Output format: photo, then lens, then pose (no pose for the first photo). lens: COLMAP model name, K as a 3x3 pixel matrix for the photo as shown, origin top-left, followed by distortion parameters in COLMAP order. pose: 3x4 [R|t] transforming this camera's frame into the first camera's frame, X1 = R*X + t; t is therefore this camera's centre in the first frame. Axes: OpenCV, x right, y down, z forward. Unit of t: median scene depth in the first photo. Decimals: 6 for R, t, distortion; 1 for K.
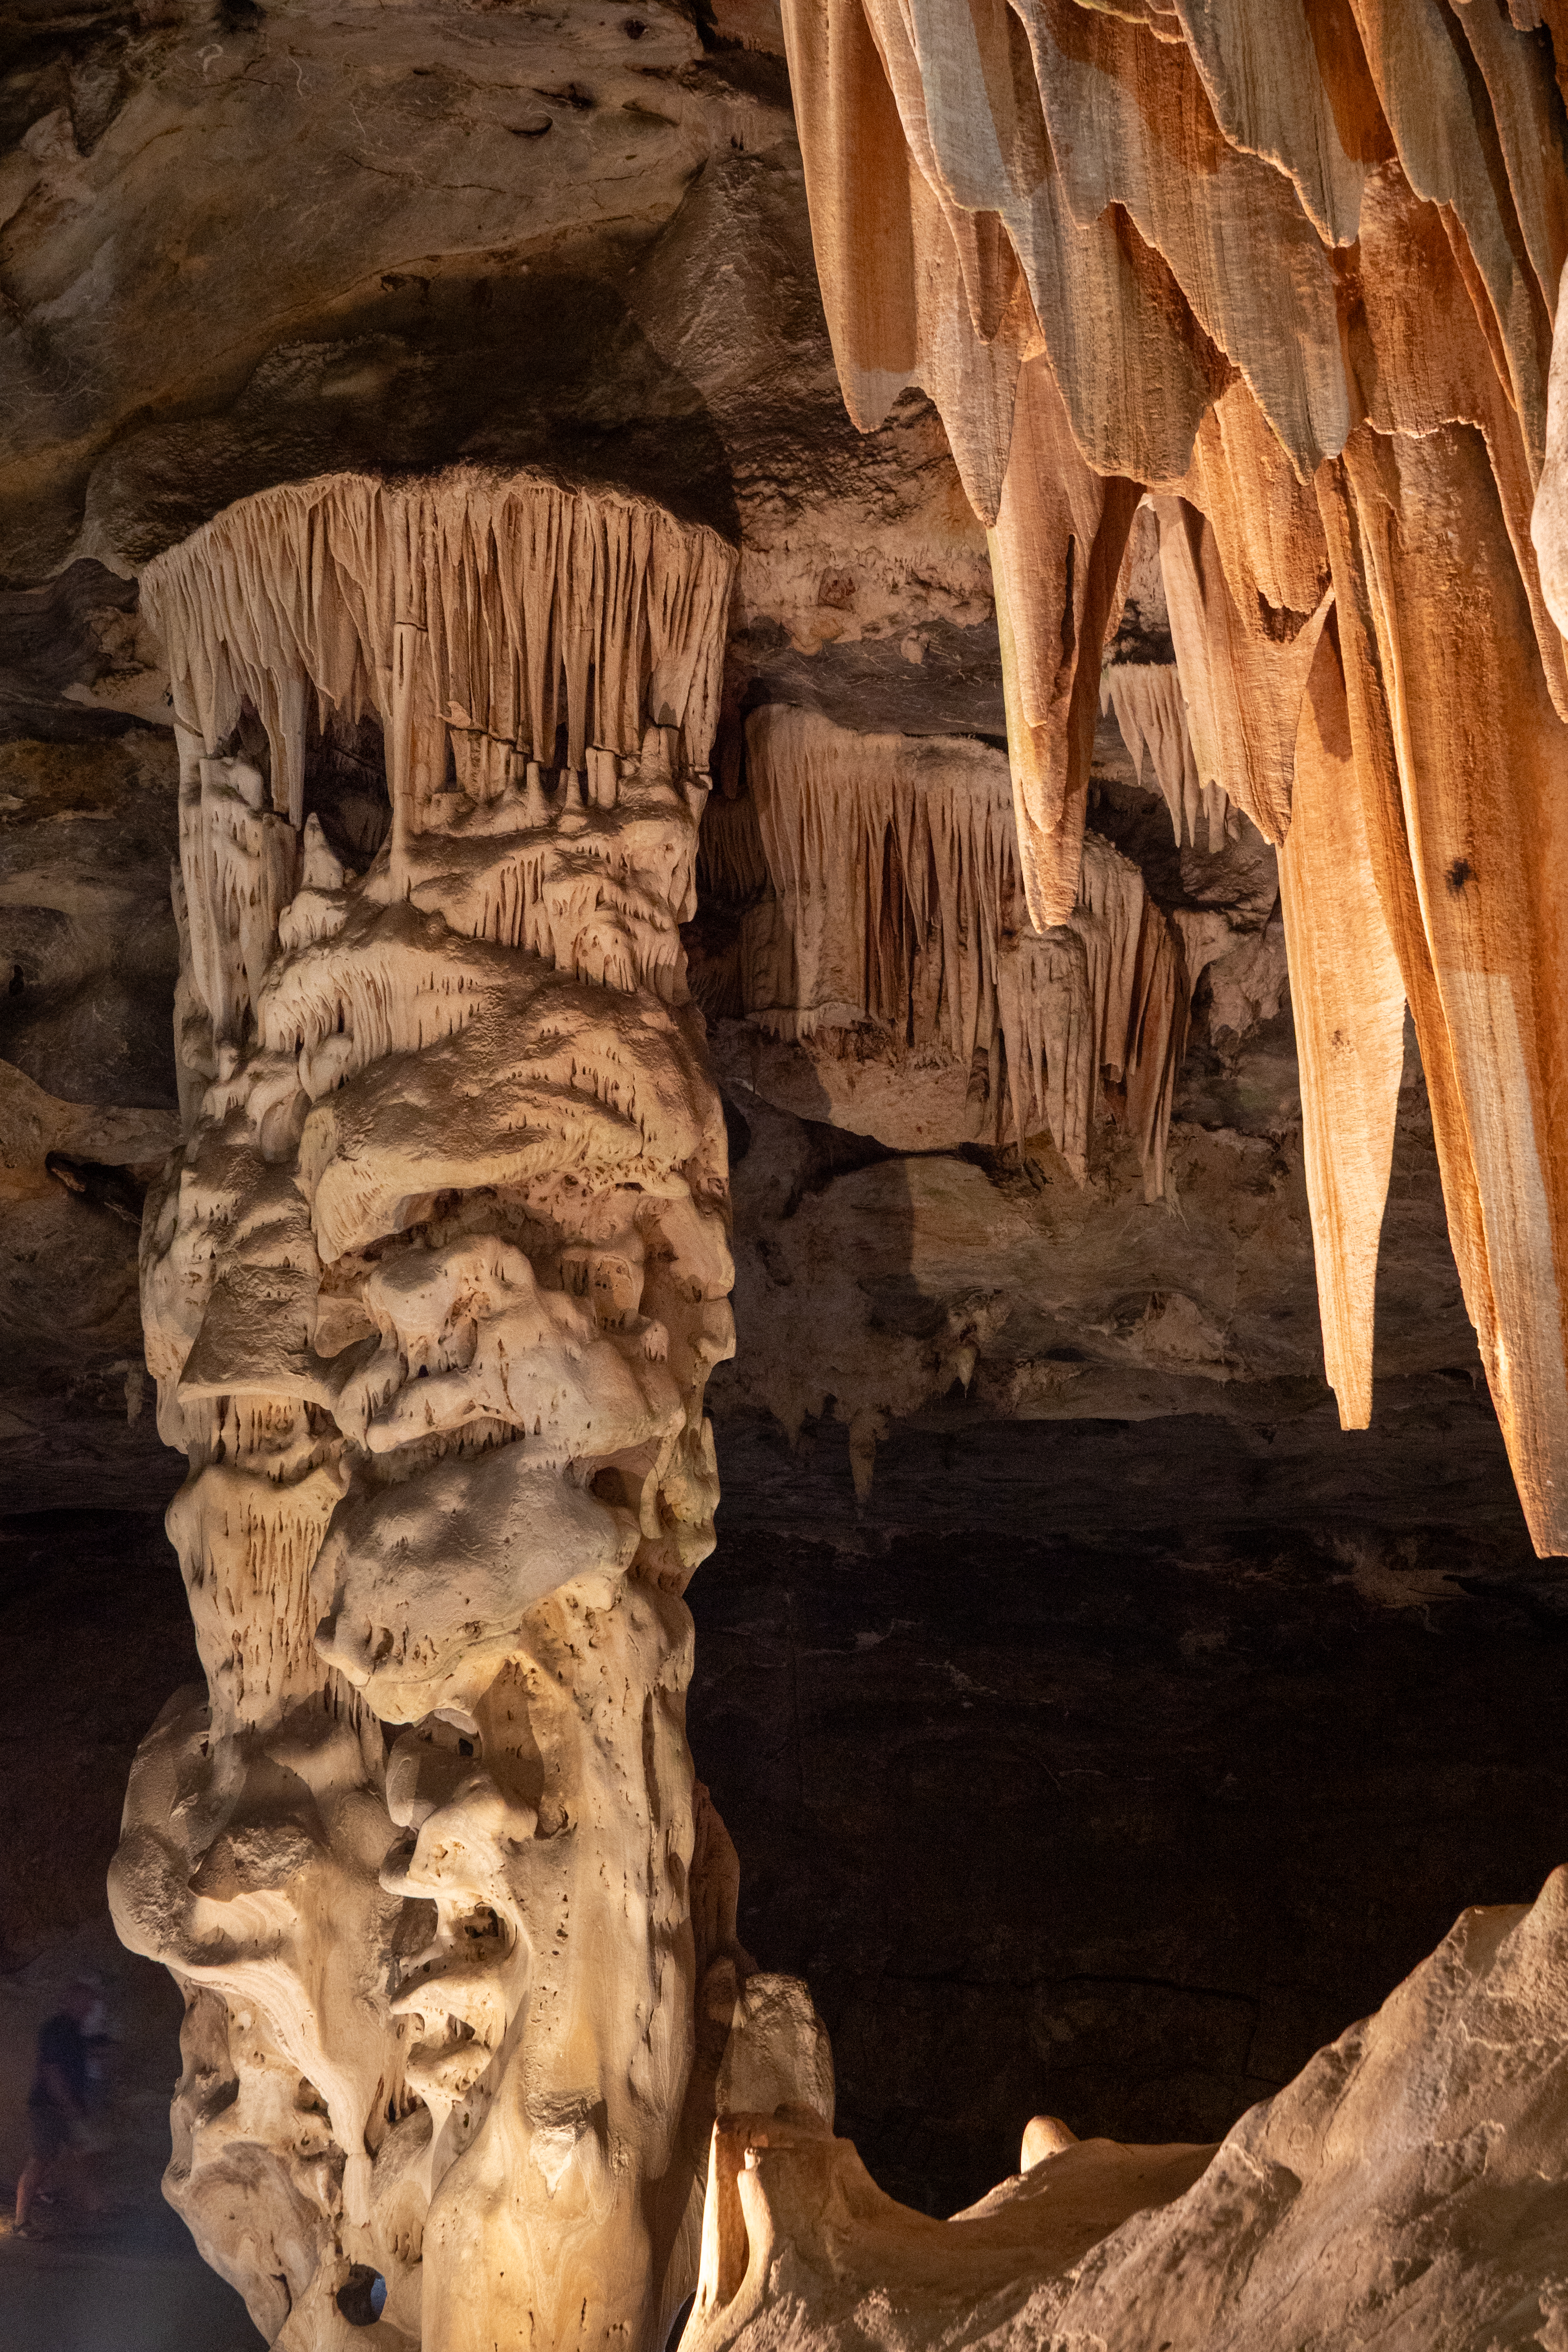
lens RADIAL K [[3061.8, 0, 784.0], [0, 3061.8, 1176.0], [0, 0, 1]] dist [-0.005125, -0.037507]
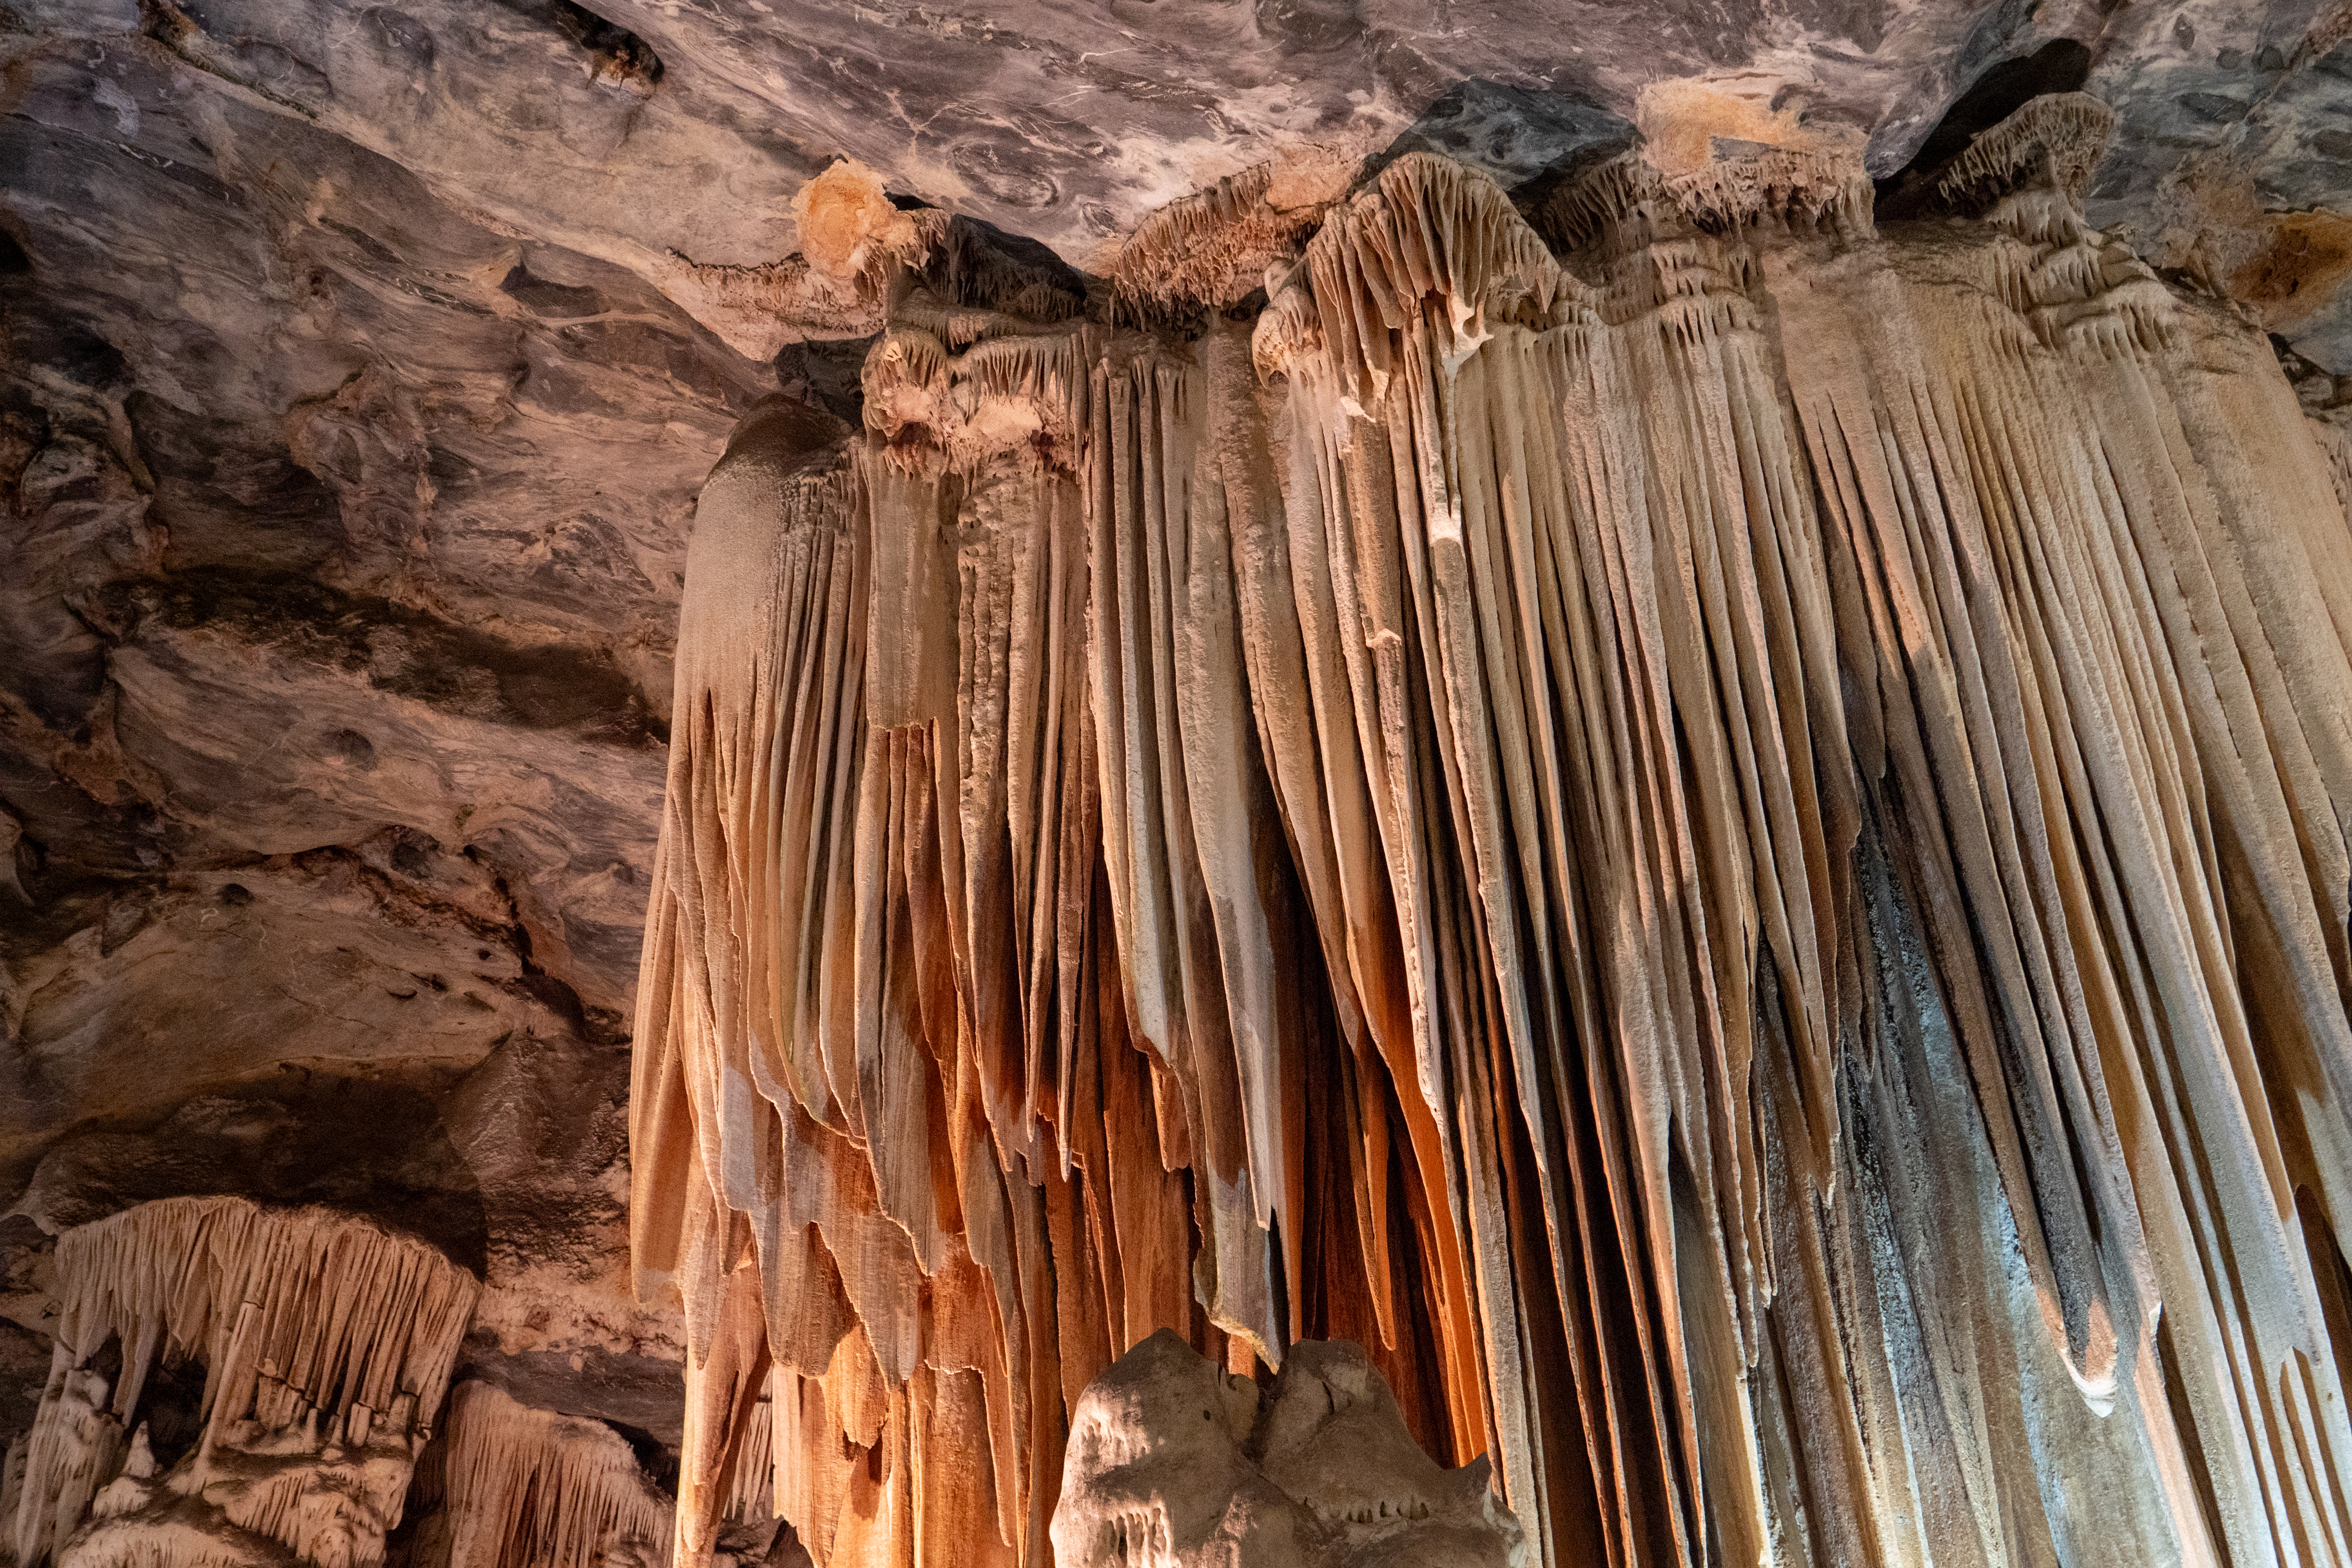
lens RADIAL K [[1933.8, 0, 1176.0], [0, 1933.8, 784.0], [0, 0, 1]] dist [0.013760, -0.014270]
pose [[0.919541, 0.237051, 0.313451, -0.062639], [-0.083256, 0.896998, -0.434124, -0.029198], [-0.384075, 0.373098, 0.844562, -0.101711]]
